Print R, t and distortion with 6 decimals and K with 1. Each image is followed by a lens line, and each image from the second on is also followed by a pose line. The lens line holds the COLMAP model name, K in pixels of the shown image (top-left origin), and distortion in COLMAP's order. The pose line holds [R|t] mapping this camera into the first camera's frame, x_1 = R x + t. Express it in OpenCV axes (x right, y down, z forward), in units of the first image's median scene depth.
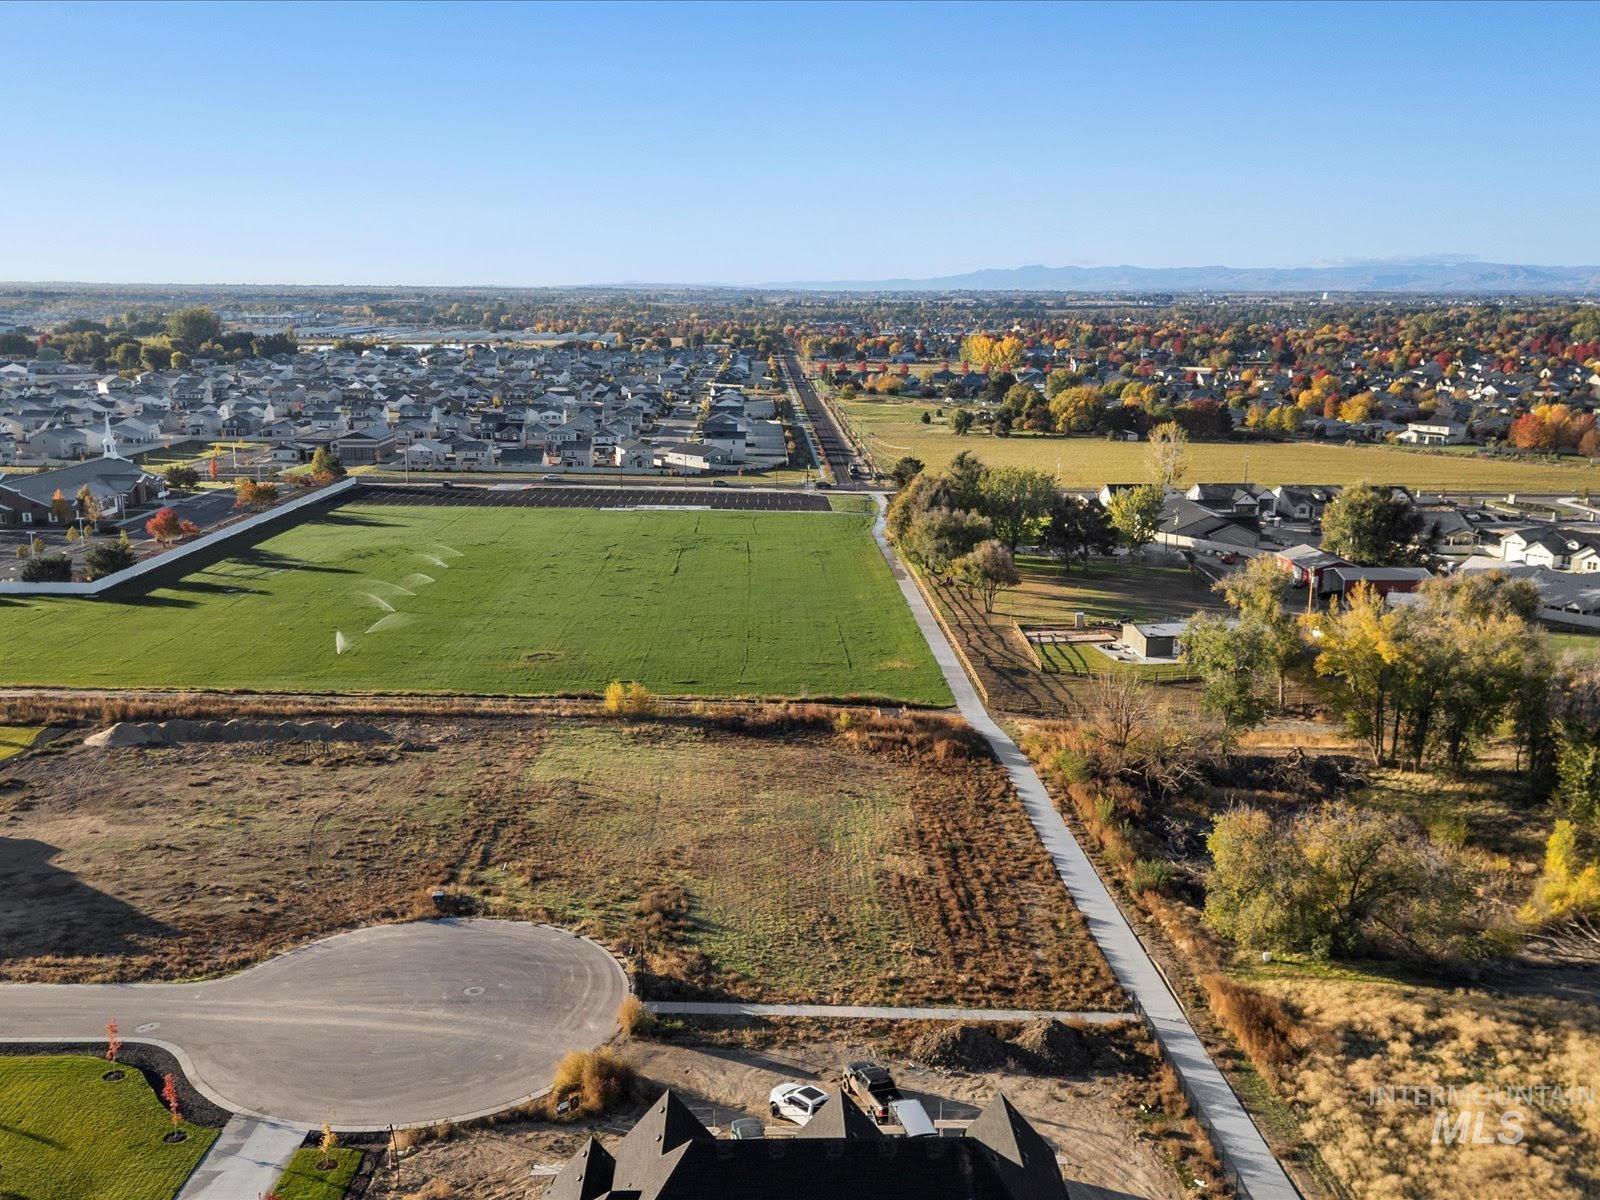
lens RADIAL K [[1476.2, 0, 789.6], [0, 1476.2, 596.1], [0, 0, 1]] dist [0.111367, -0.155154]
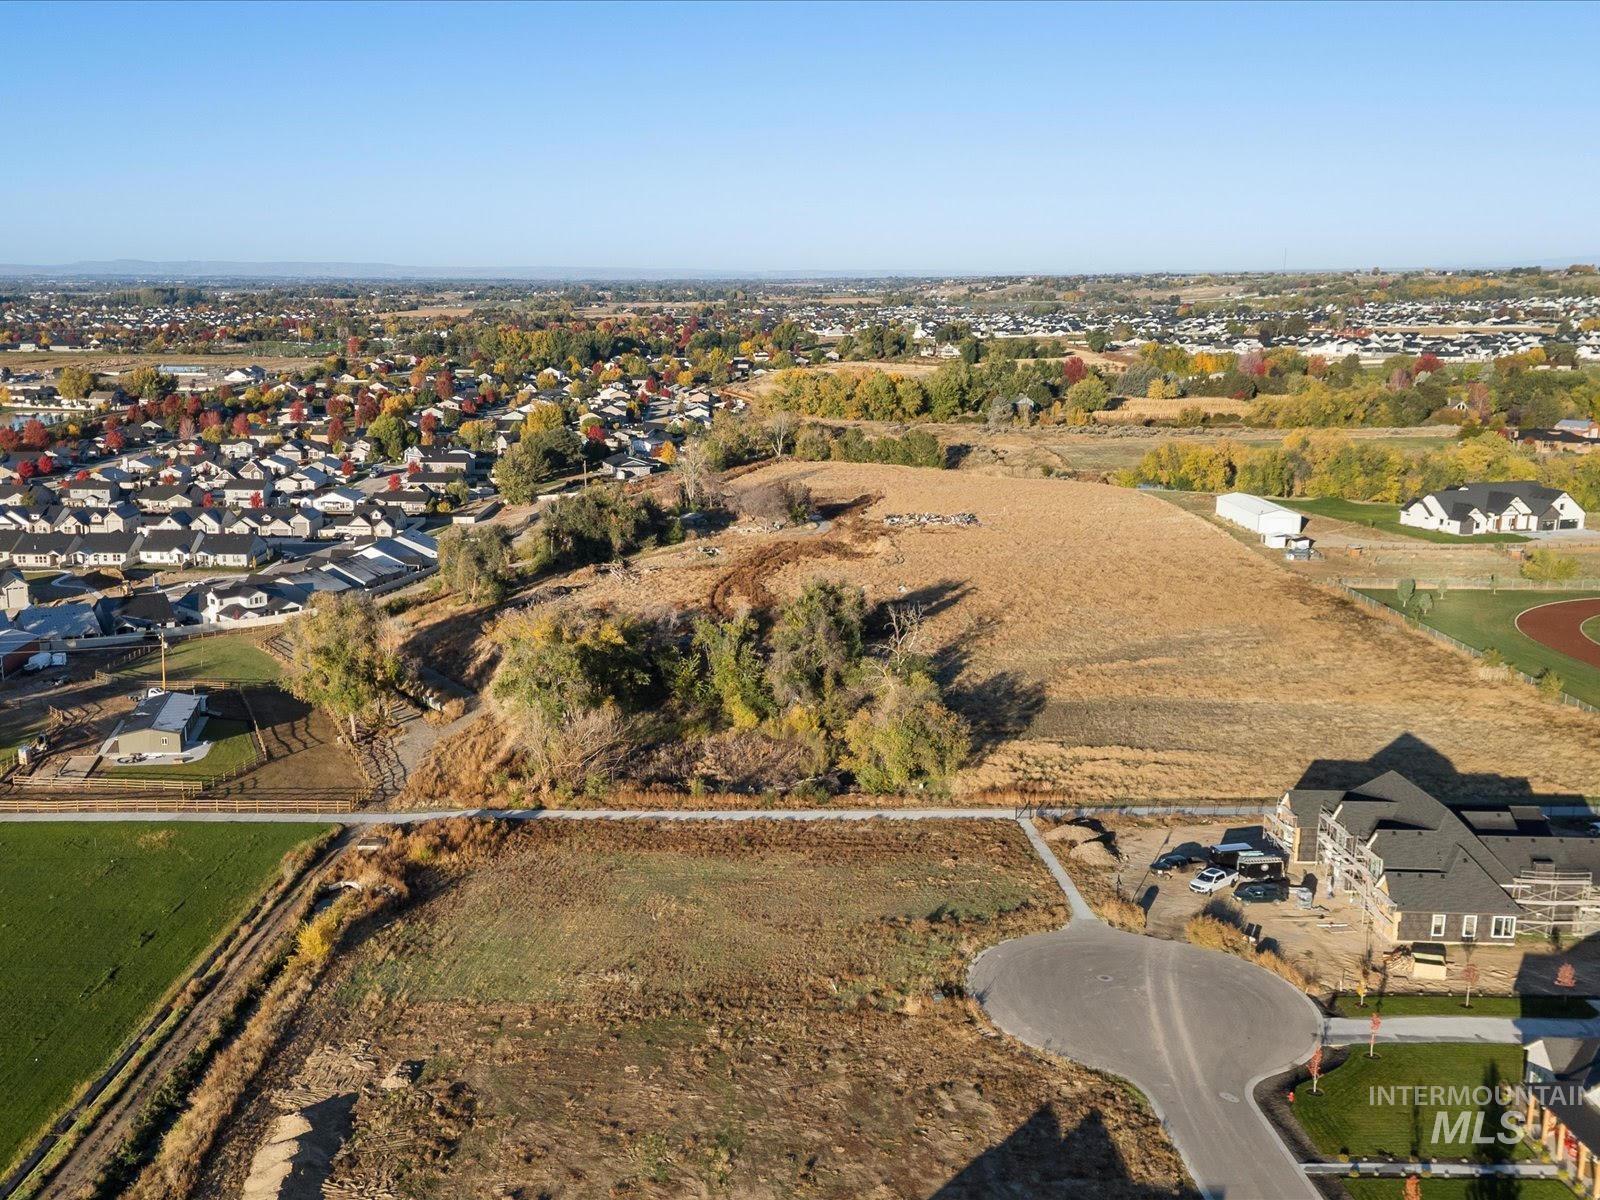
lens RADIAL K [[1556.8, 0, 625.8], [0, 1556.8, 598.8], [0, 0, 1]] dist [0.070146, -0.005943]
pose [[0.058494, -0.203383, 0.977350, -1.098403], [0.198535, 0.961840, 0.188273, -0.289578], [-0.978347, 0.183026, 0.096640, 0.873075]]
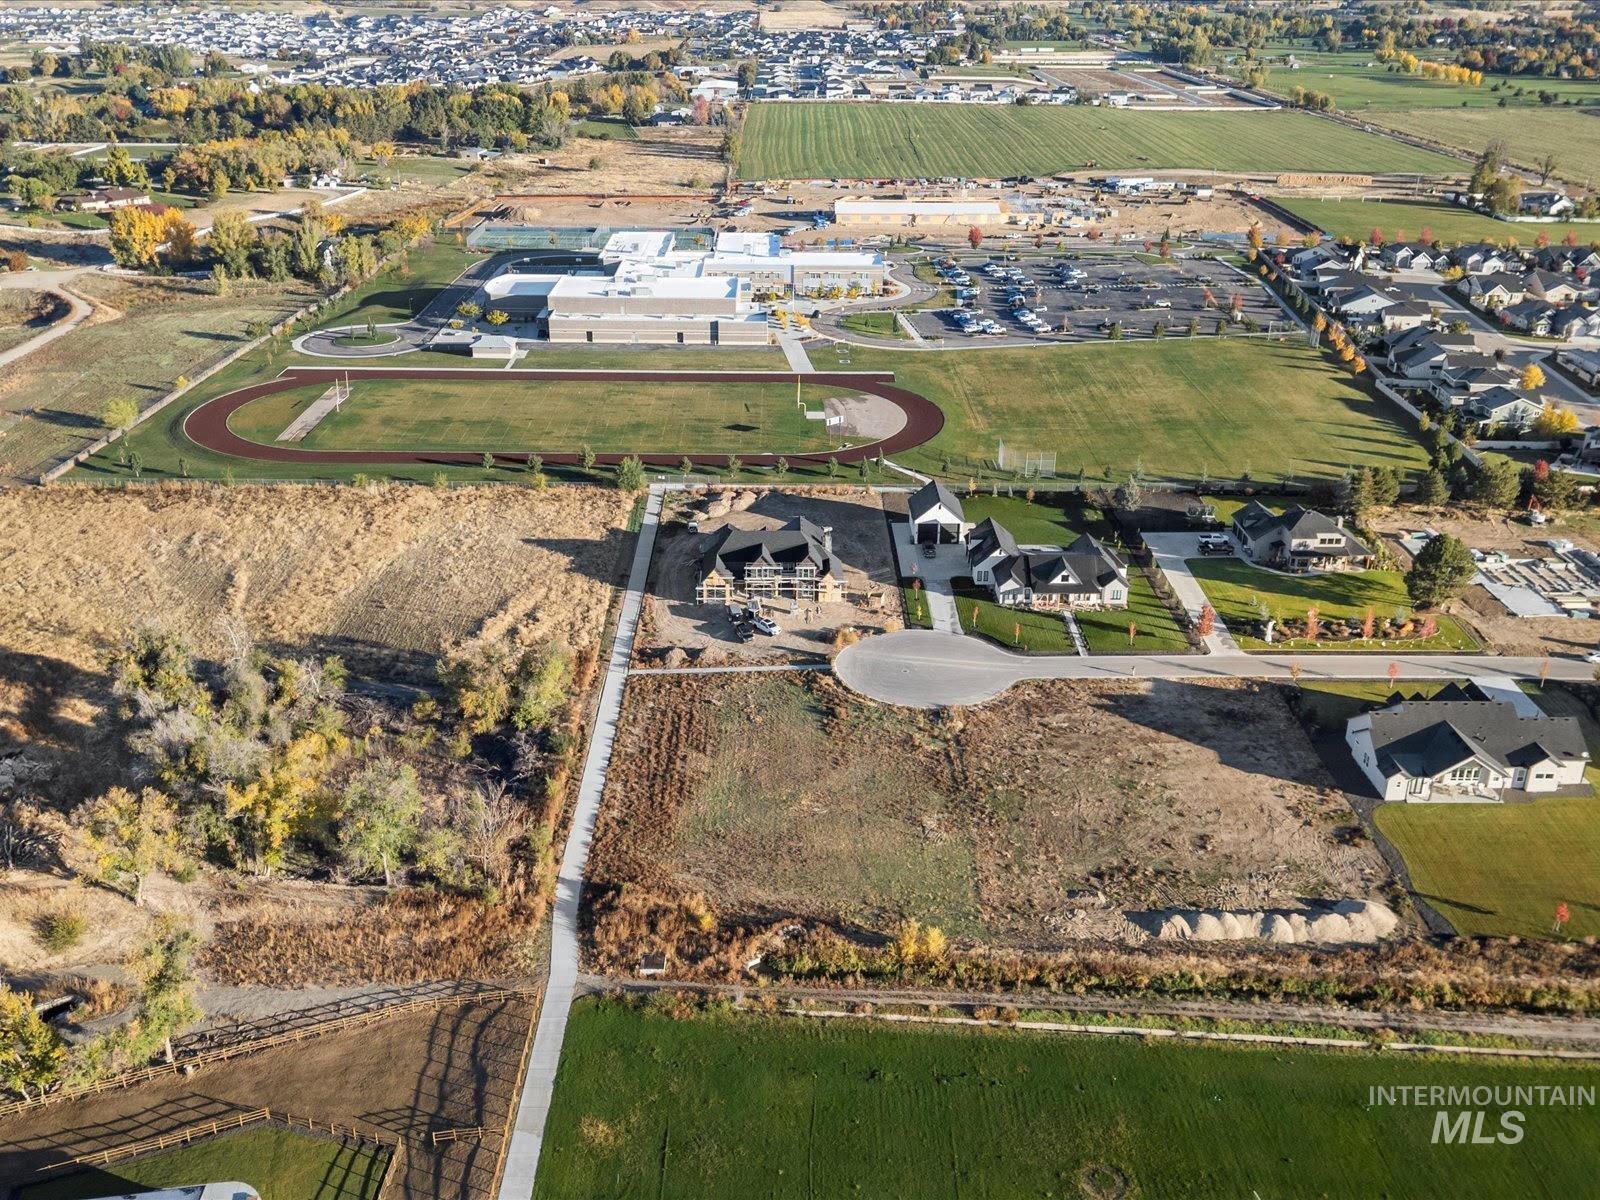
lens RADIAL K [[1476.2, 0, 789.6], [0, 1476.2, 596.1], [0, 0, 1]] dist [0.111367, -0.155154]
pose [[-0.999915, -0.009206, 0.009273, -0.035138], [-0.002339, 0.824326, 0.566111, -0.830968], [-0.012855, 0.566041, -0.824277, 2.053540]]
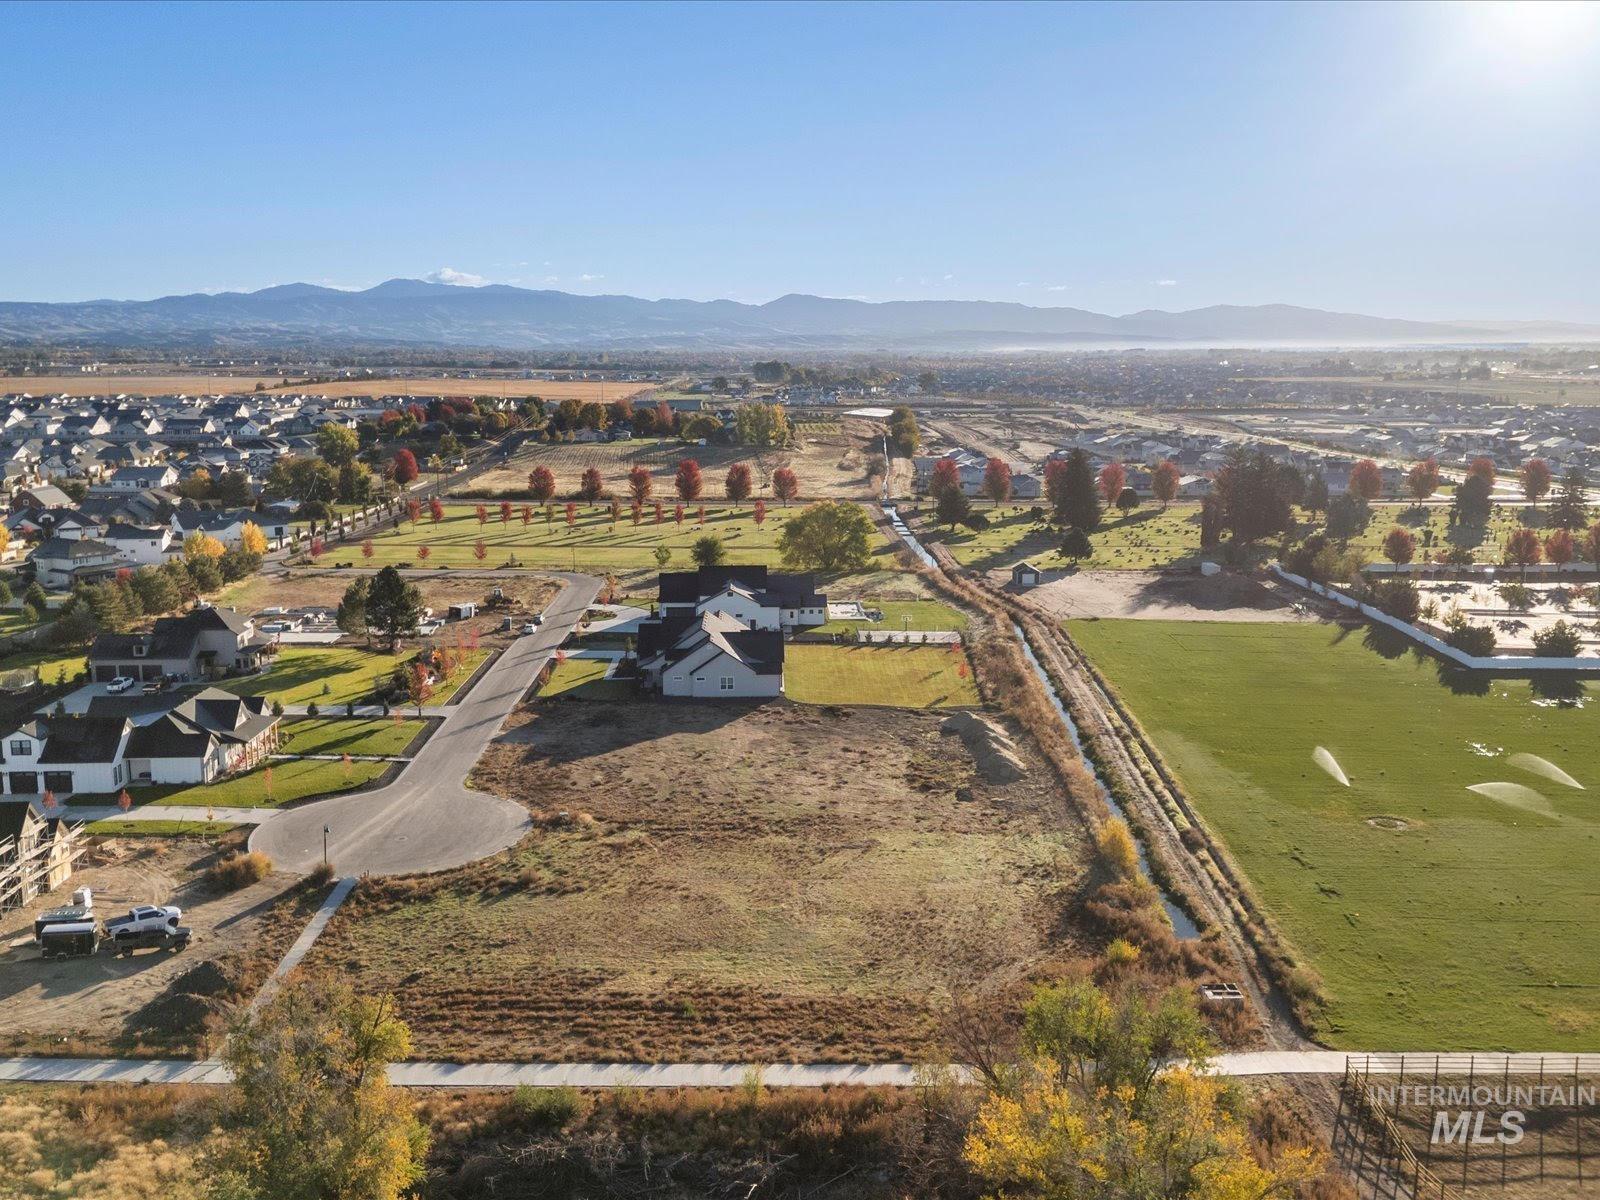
lens RADIAL K [[1476.2, 0, 789.6], [0, 1476.2, 596.1], [0, 0, 1]] dist [0.111367, -0.155154]
pose [[0.000593, 0.162631, -0.986687, 0.878506], [-0.197007, 0.967369, 0.159328, -0.204983], [0.980402, 0.194290, 0.032613, 0.920387]]
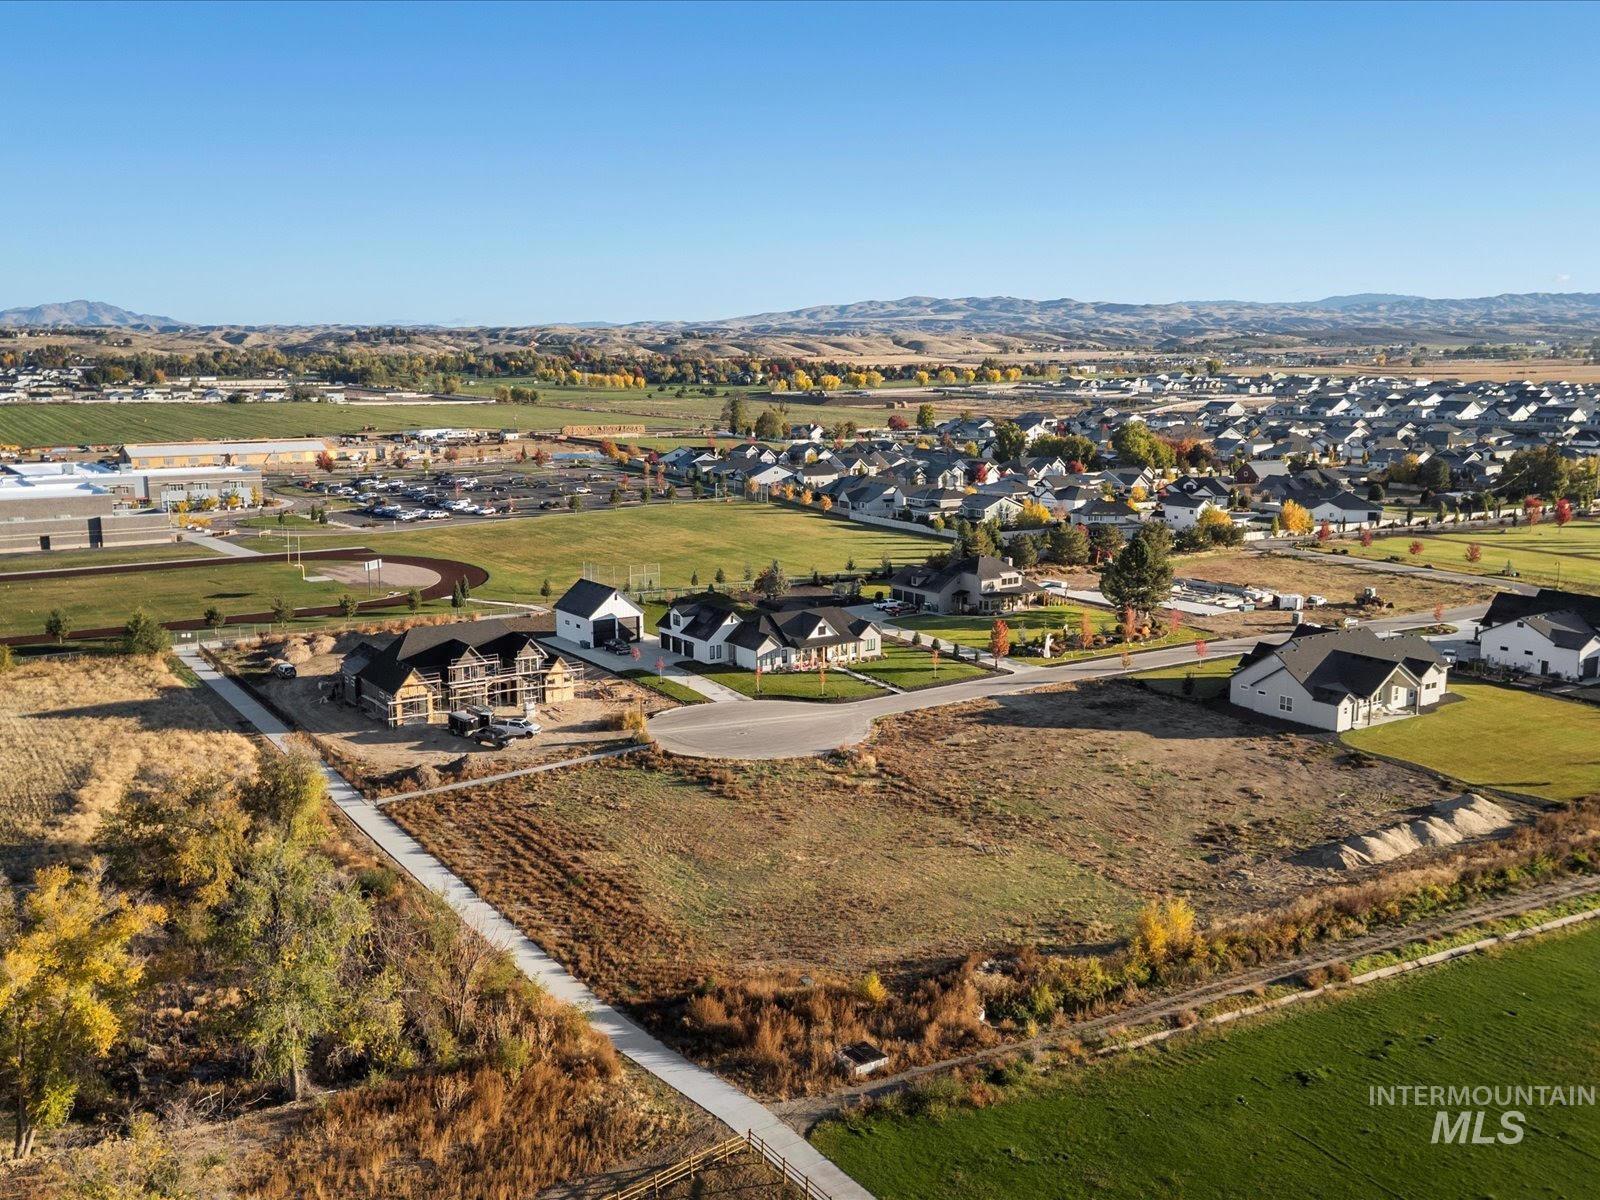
lens RADIAL K [[1476.2, 0, 789.6], [0, 1476.2, 596.1], [0, 0, 1]] dist [0.111367, -0.155154]
pose [[-0.847211, 0.091547, -0.523310, 0.475636], [-0.101944, 0.938720, 0.329259, -0.351303], [0.521384, 0.332300, -0.785961, 1.710292]]
